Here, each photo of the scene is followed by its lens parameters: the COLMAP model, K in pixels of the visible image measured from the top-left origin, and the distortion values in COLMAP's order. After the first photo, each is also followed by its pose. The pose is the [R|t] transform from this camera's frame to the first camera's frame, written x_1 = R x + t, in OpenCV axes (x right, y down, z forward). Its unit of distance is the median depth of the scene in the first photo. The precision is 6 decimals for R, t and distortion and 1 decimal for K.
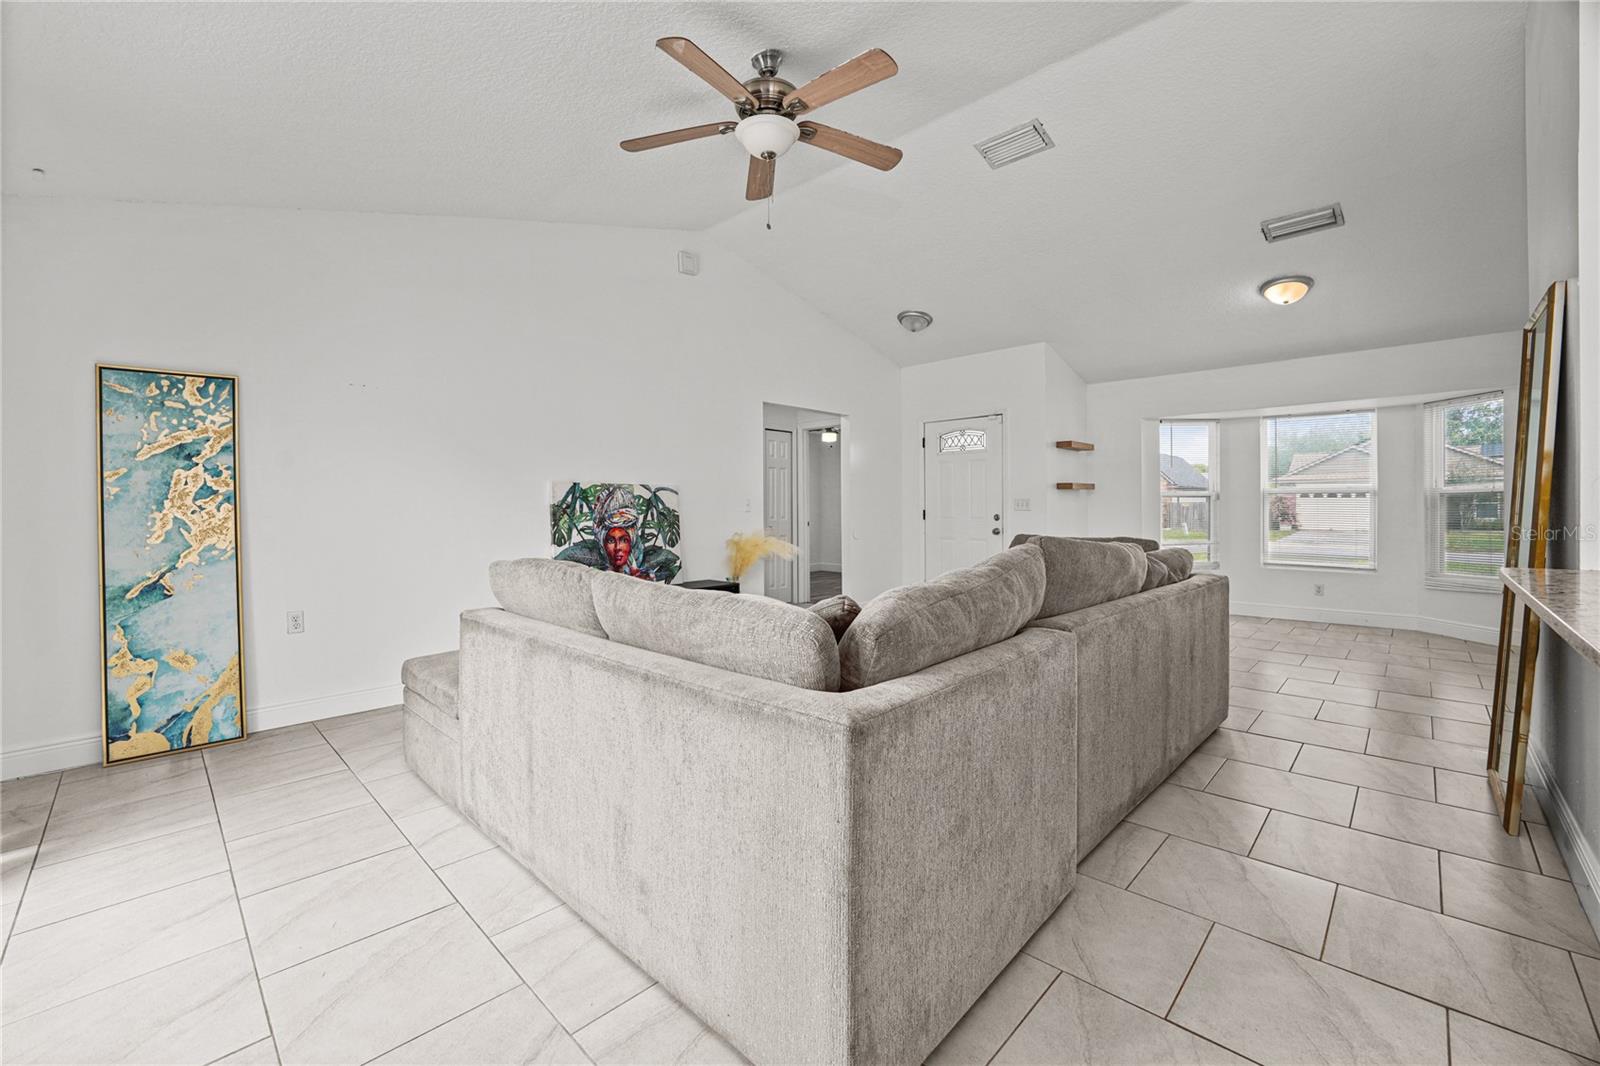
lens RADIAL K [[651.7, 0, 794.3], [0, 651.7, 505.4], [0, 0, 1]] dist [-0.022775, 0.000778]
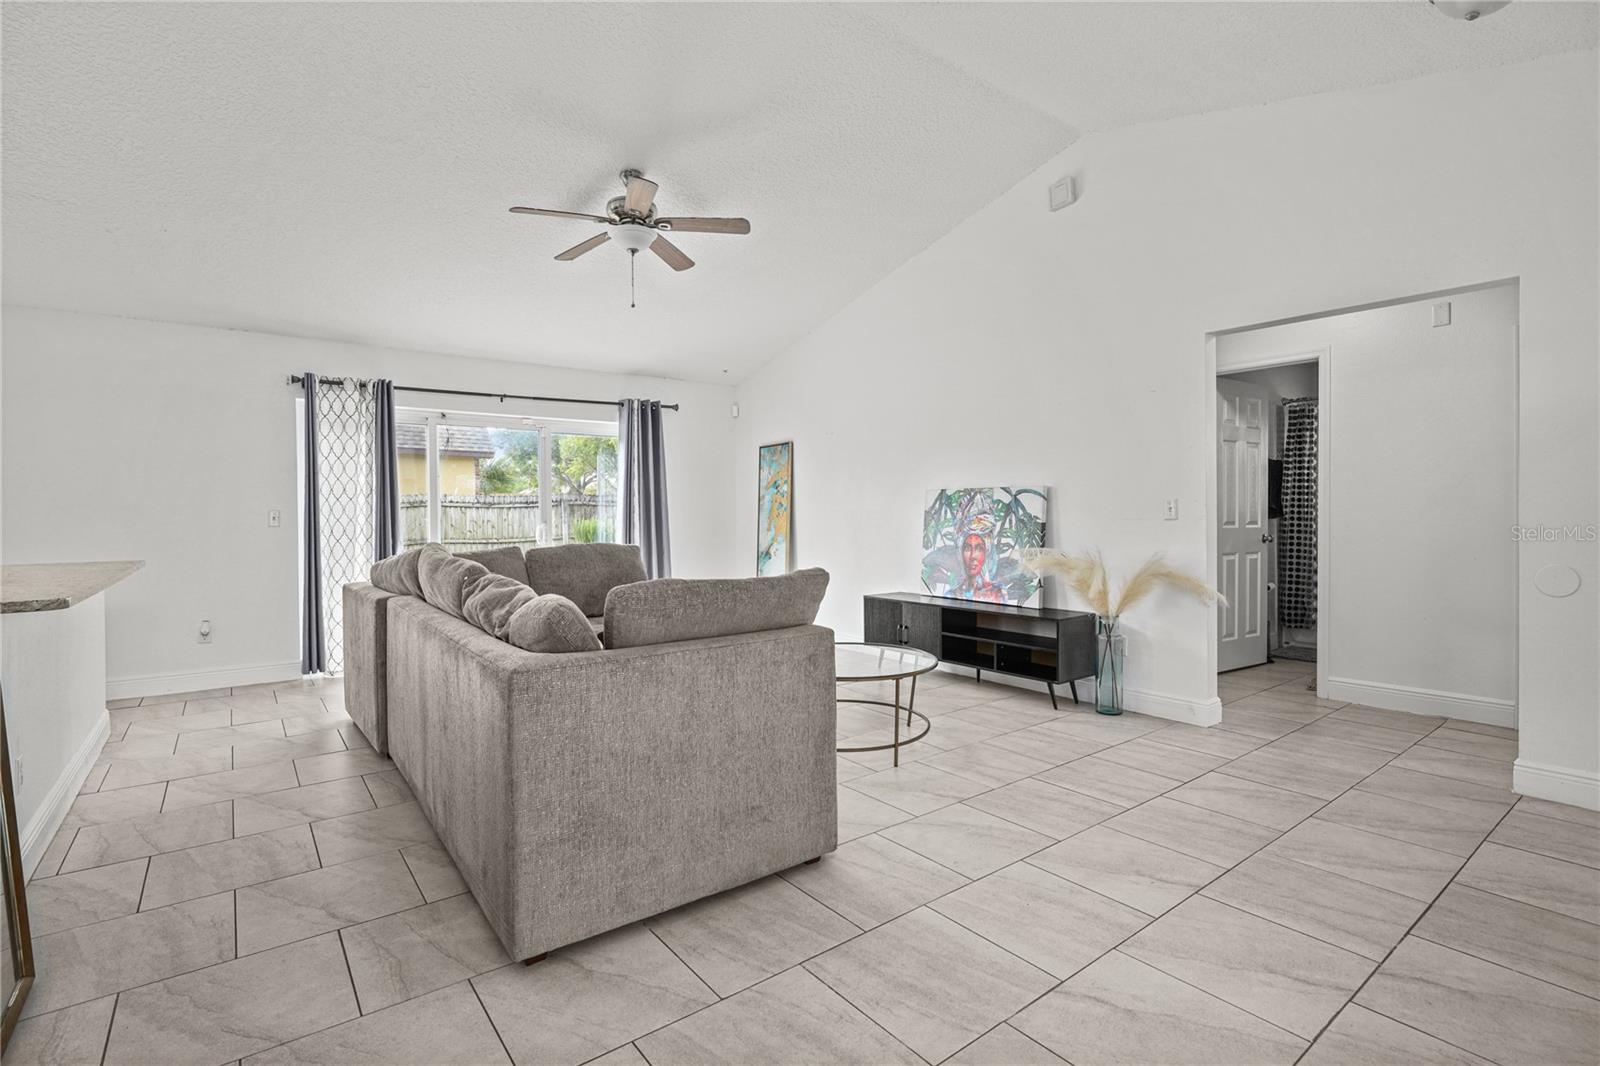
lens RADIAL K [[749.5, 0, 799.9], [0, 749.5, 515.1], [0, 0, 1]] dist [-0.004294, -0.000701]
pose [[-0.139344, 0.007899, -0.990213, 0.864723], [0.010958, 0.999919, 0.006435, -0.004196], [0.990183, -0.009954, -0.139419, 0.931790]]
